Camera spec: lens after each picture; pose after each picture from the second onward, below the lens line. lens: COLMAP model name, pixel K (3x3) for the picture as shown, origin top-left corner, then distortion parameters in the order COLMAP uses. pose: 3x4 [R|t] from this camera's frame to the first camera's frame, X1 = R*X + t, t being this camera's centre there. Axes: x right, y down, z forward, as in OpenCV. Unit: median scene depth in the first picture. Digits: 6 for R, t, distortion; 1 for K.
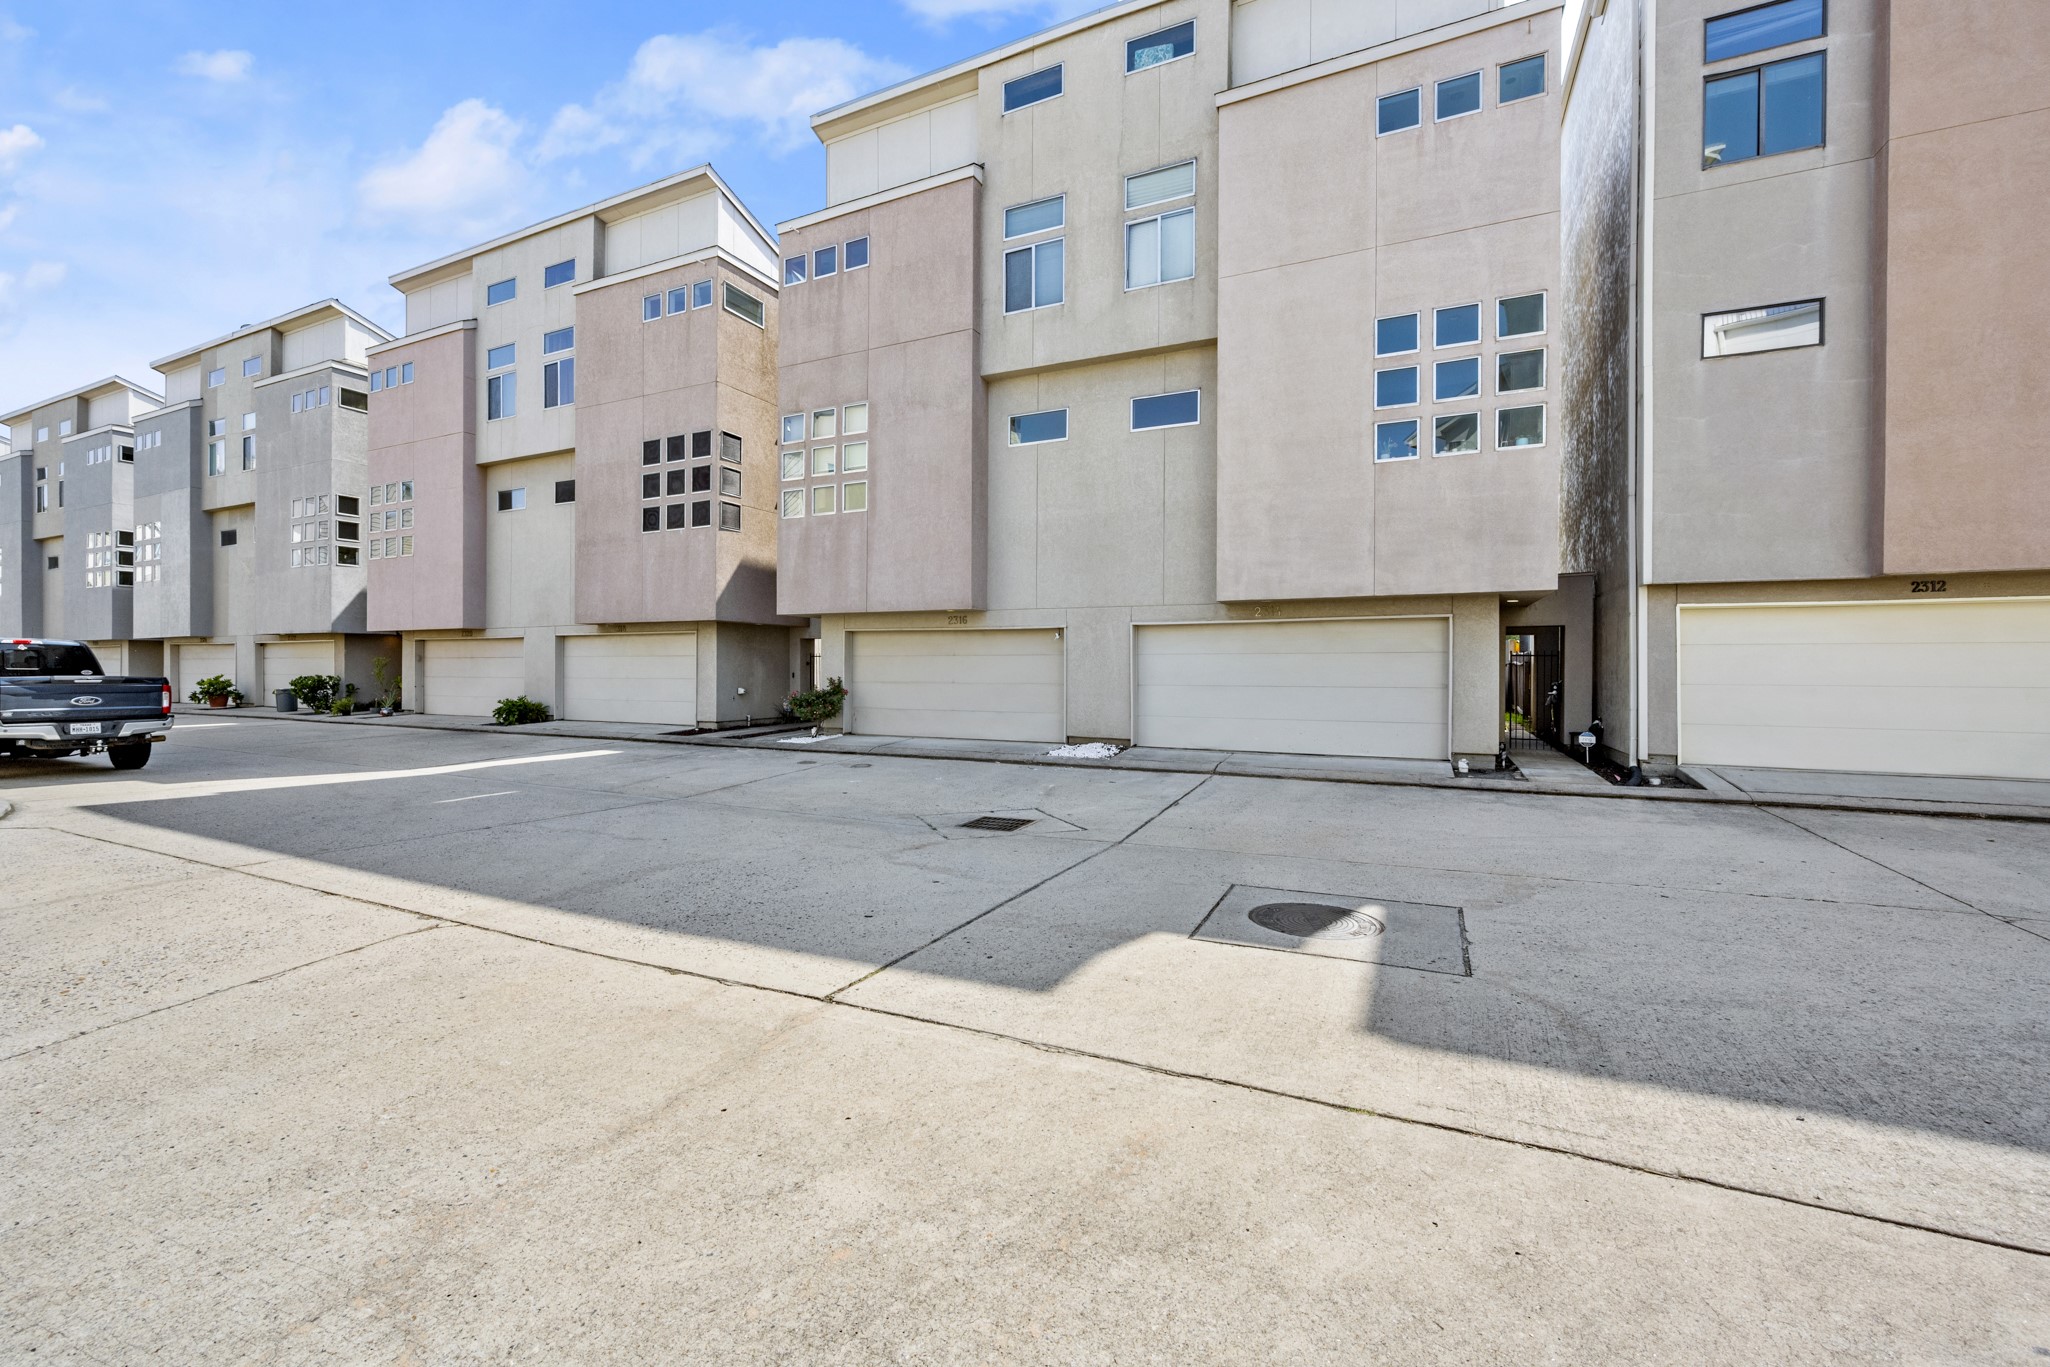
lens RADIAL K [[822.3, 0, 1022.9], [0, 822.3, 663.1], [0, 0, 1]] dist [-0.000287, 0.000020]
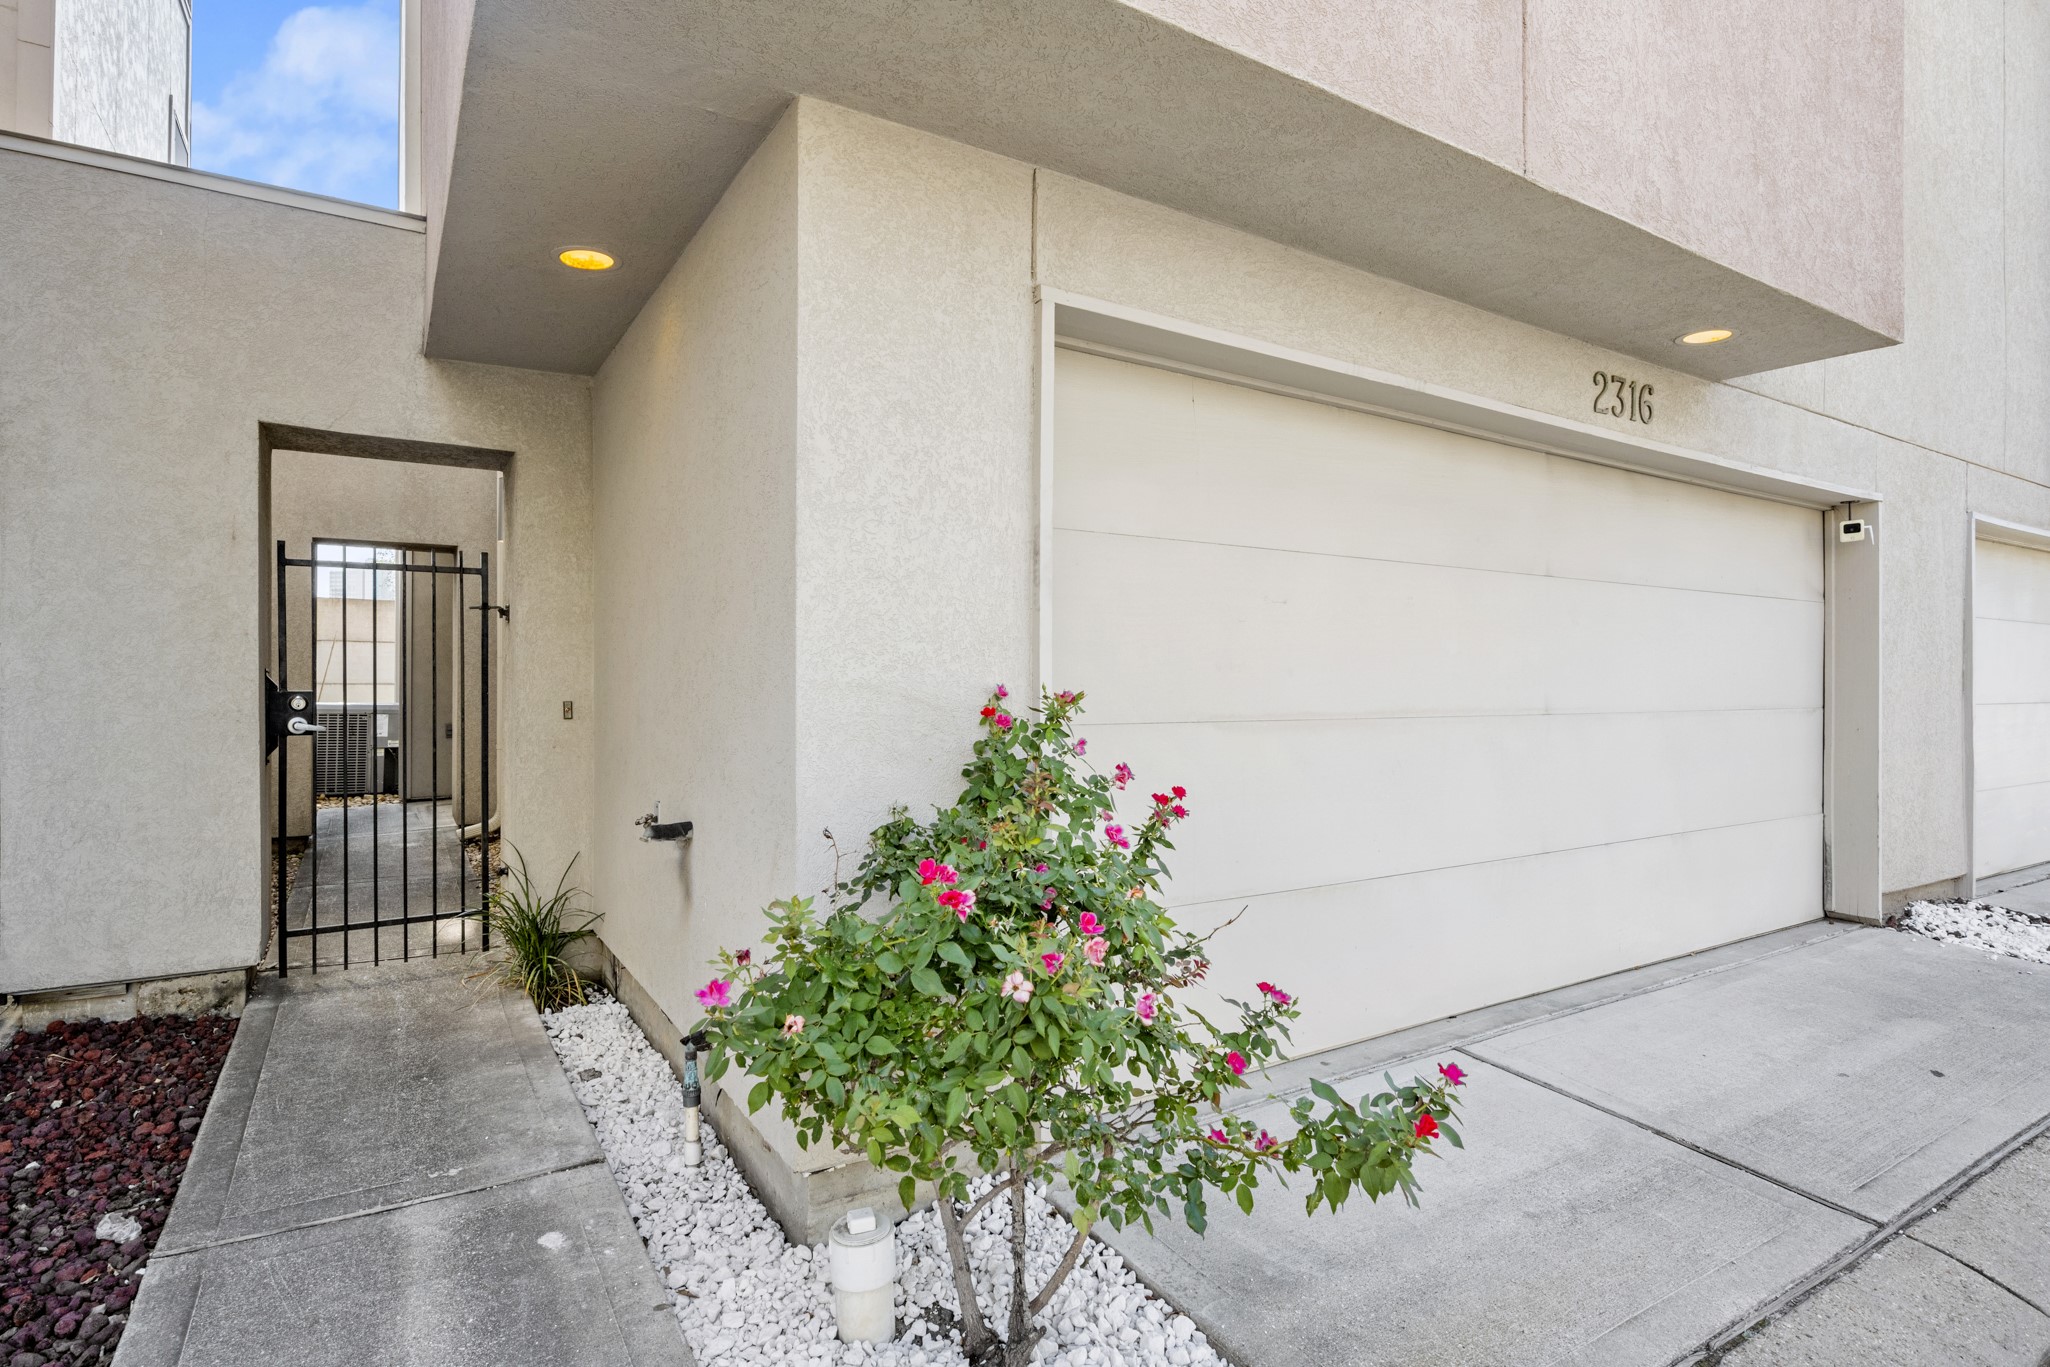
lens RADIAL K [[1044.1, 0, 1025.0], [0, 1044.1, 683.5], [0, 0, 1]] dist [0.001311, 0.000217]
pose [[0.538061, 0.001705, 0.842904, -0.391646], [-0.006988, 0.999973, 0.002439, 0.018650], [-0.842877, -0.007203, 0.538059, 1.038527]]
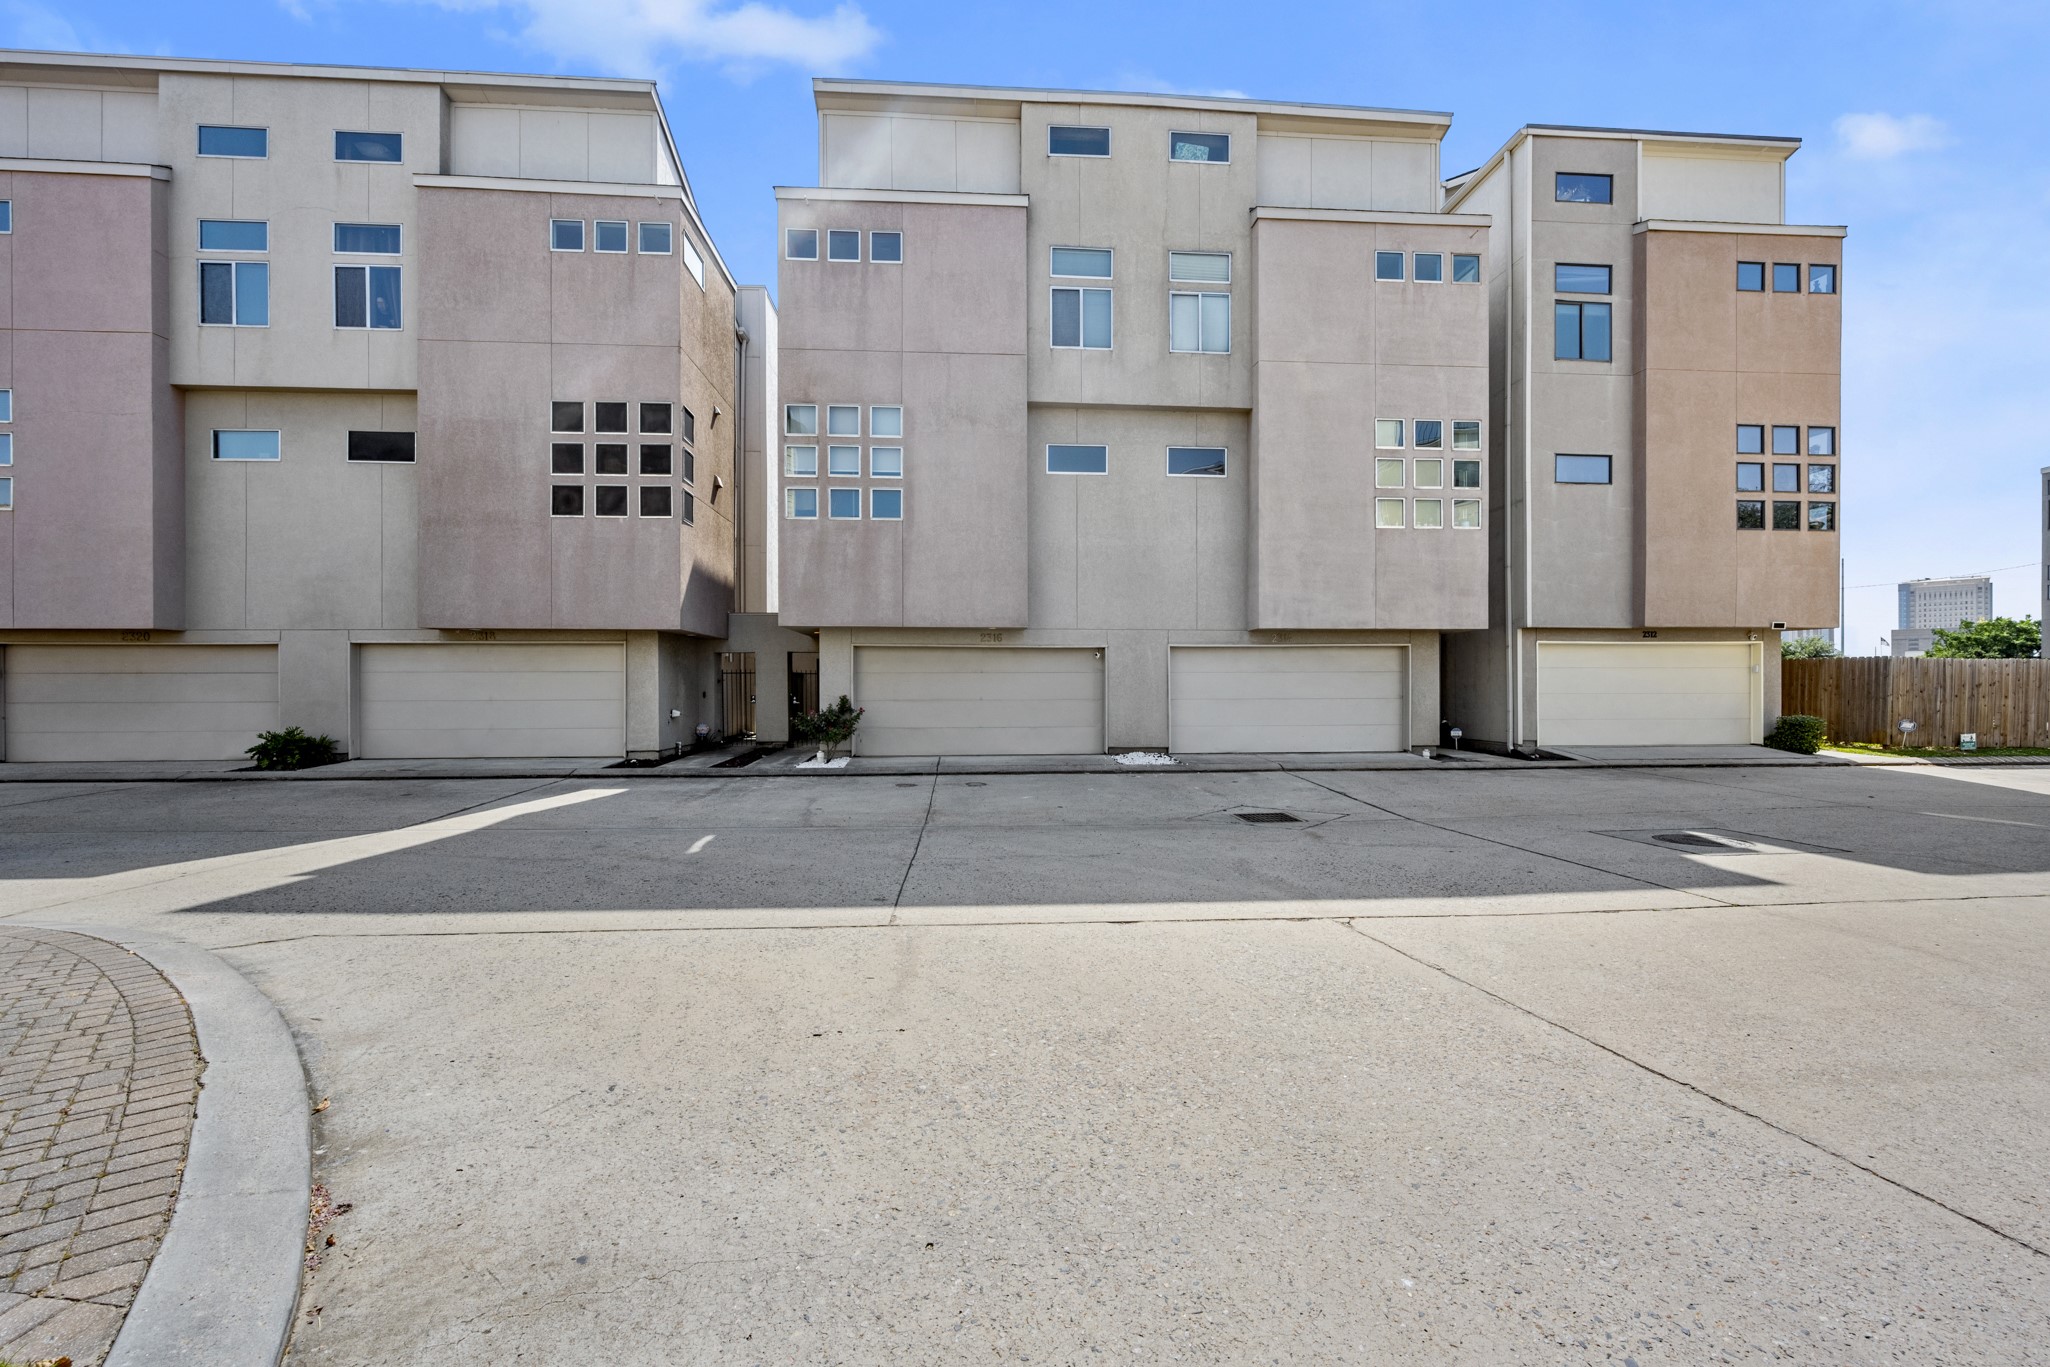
lens RADIAL K [[834.1, 0, 1025.0], [0, 834.1, 683.5], [0, 0, 1]] dist [-0.001164, -0.000157]
pose [[0.869023, -0.001542, 0.494770, -0.580026], [0.001094, 0.999999, 0.001196, 0.002969], [-0.494771, -0.000498, 0.869023, 0.094730]]
